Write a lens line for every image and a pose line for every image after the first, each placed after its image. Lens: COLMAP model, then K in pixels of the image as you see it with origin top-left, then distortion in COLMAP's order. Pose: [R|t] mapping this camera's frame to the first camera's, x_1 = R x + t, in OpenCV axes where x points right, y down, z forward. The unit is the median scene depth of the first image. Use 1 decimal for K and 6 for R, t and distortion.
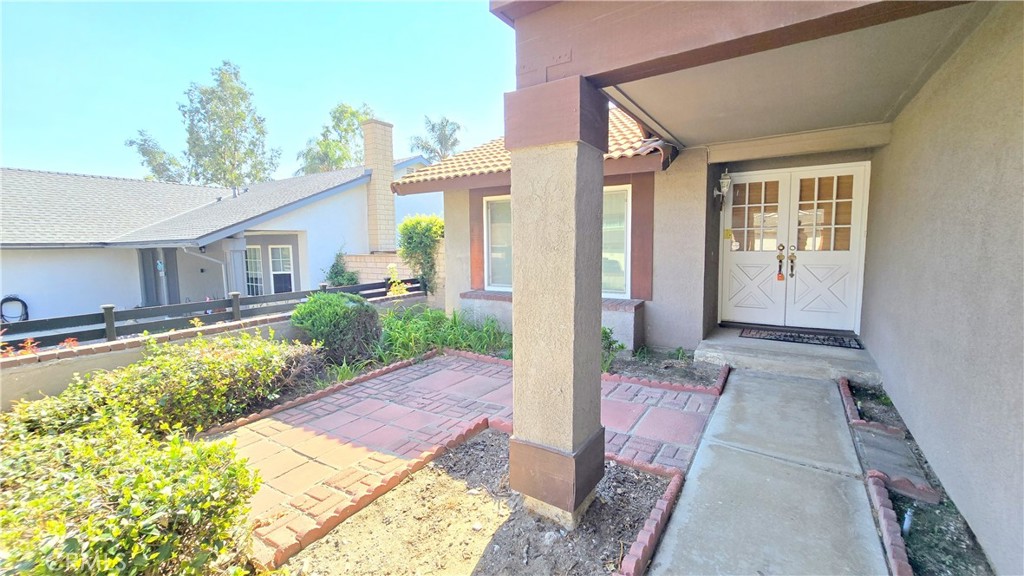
lens RADIAL K [[420.4, 0, 515.4], [0, 420.4, 279.6], [0, 0, 1]] dist [-0.001487, -0.000121]
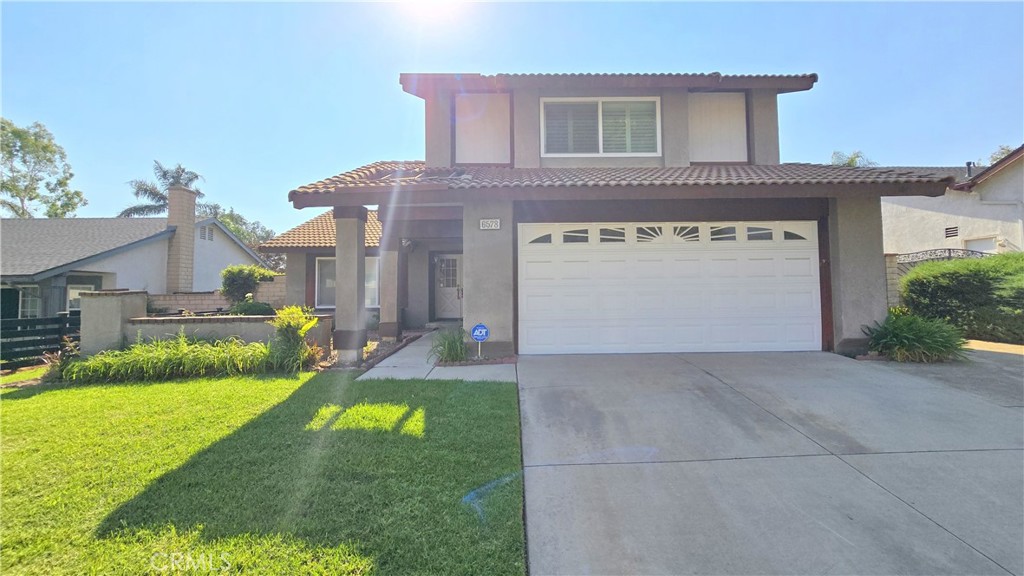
lens RADIAL K [[420.4, 0, 515.4], [0, 420.4, 279.6], [0, 0, 1]] dist [-0.001487, -0.000121]
pose [[0.824558, 0.032333, 0.564853, -0.248537], [0.049818, 0.990339, -0.129413, 0.115667], [-0.563580, 0.134848, 0.814981, -0.618507]]
